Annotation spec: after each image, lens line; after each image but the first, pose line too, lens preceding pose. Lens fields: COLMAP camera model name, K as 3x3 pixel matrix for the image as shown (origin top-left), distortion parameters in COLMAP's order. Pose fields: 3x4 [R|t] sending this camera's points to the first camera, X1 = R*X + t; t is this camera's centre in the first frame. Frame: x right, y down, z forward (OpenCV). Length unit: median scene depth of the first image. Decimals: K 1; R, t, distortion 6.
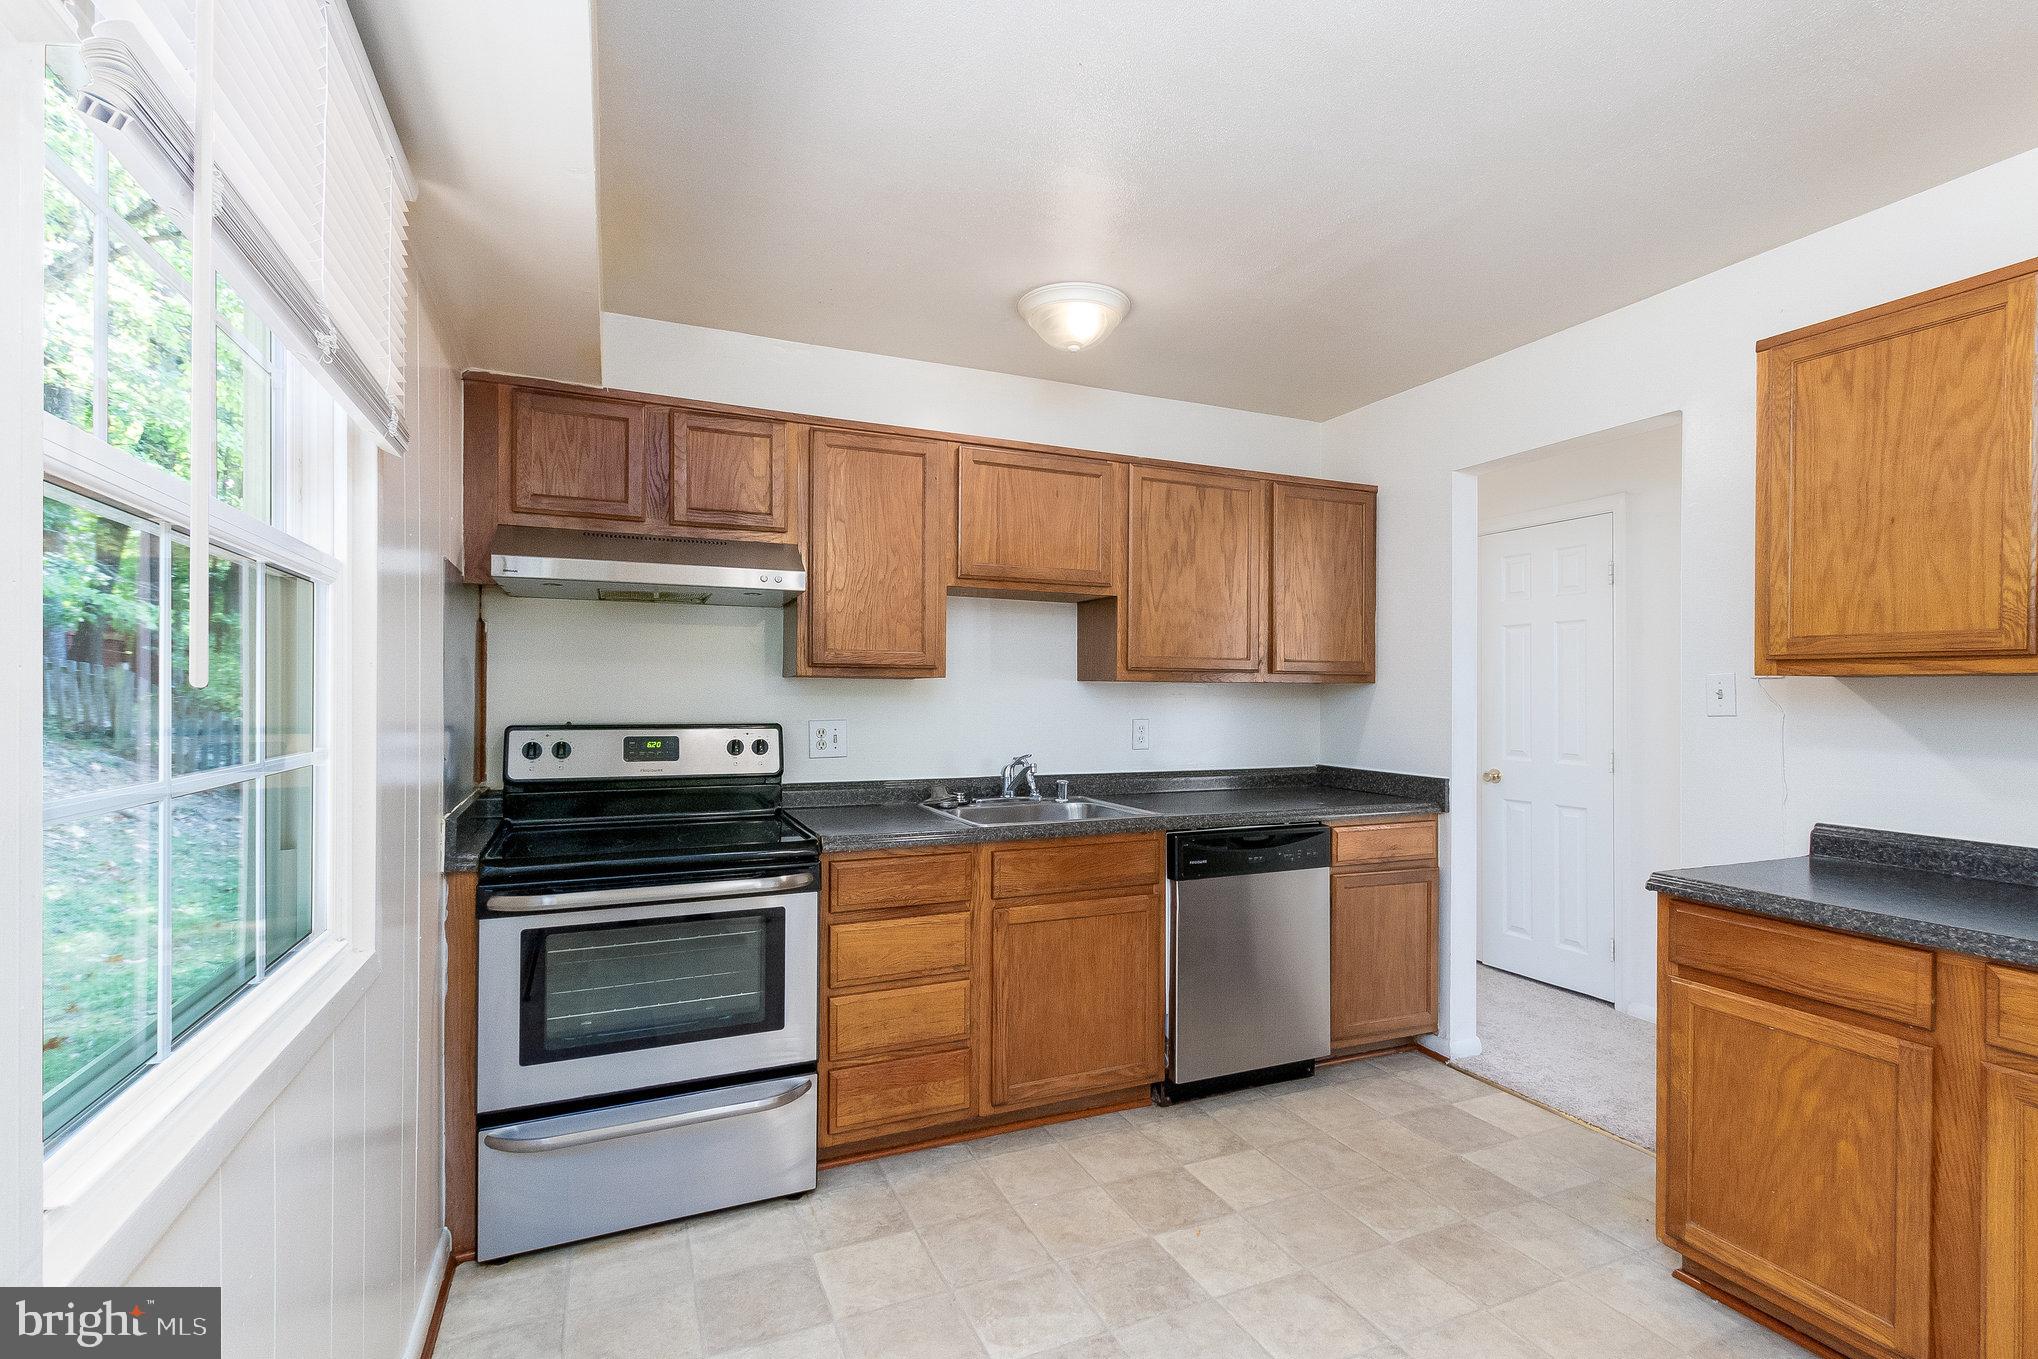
lens RADIAL K [[918.3, 0, 1019.8], [0, 918.3, 693.0], [0, 0, 1]] dist [0.001333, -0.000013]
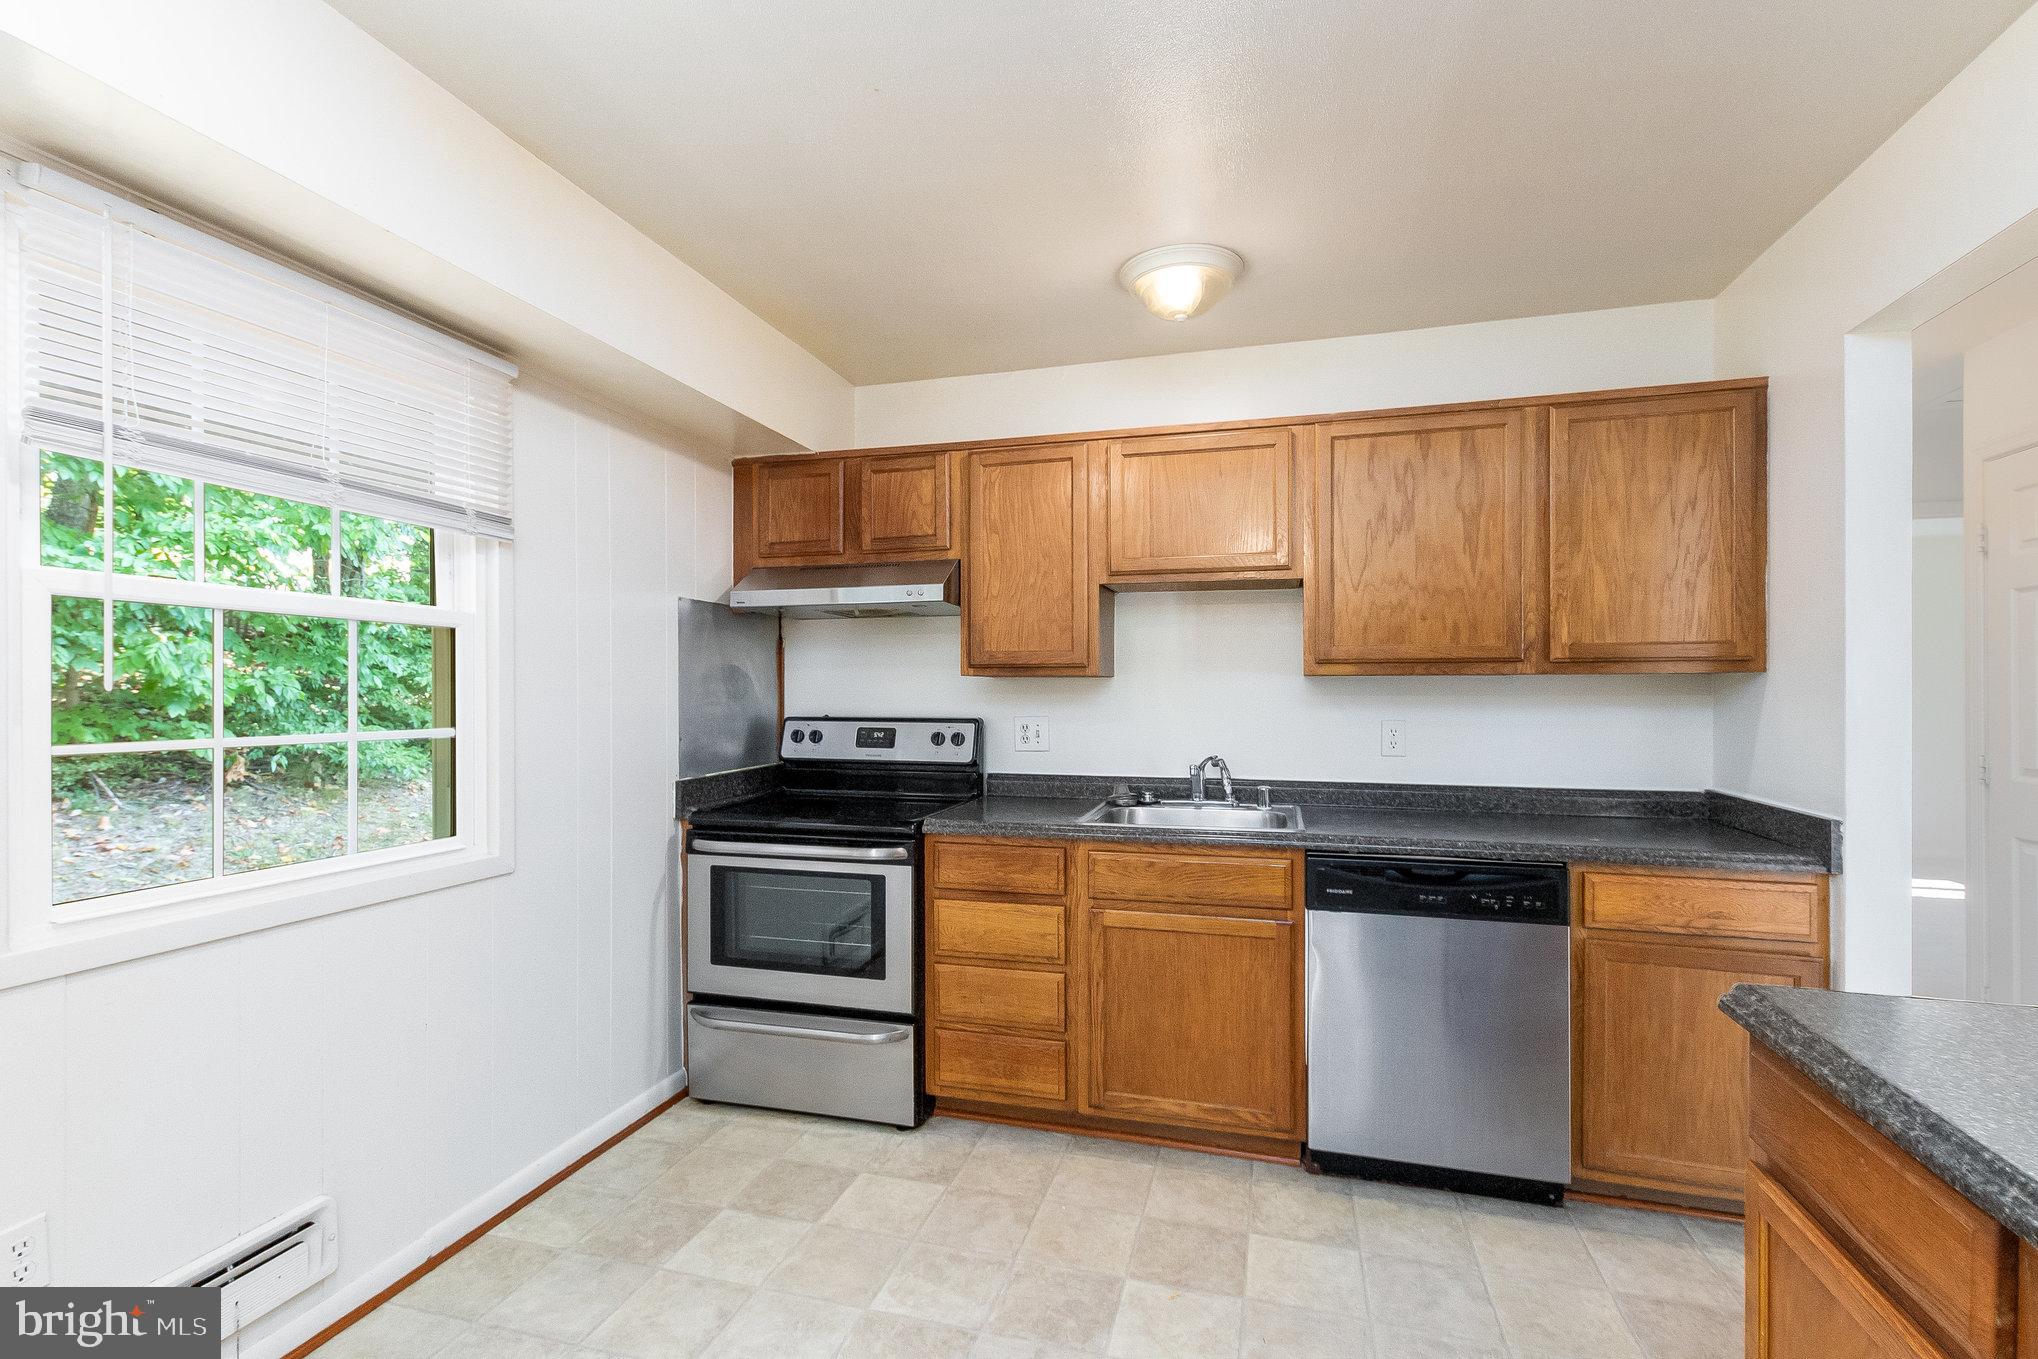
lens RADIAL K [[924.1, 0, 1026.1], [0, 924.1, 696.3], [0, 0, 1]] dist [0.006986, -0.001294]
pose [[0.771121, -0.001164, -0.636688, 0.549783], [0.005318, 0.999975, 0.004612, 0.001004], [0.636666, -0.006942, 0.771108, 0.184880]]
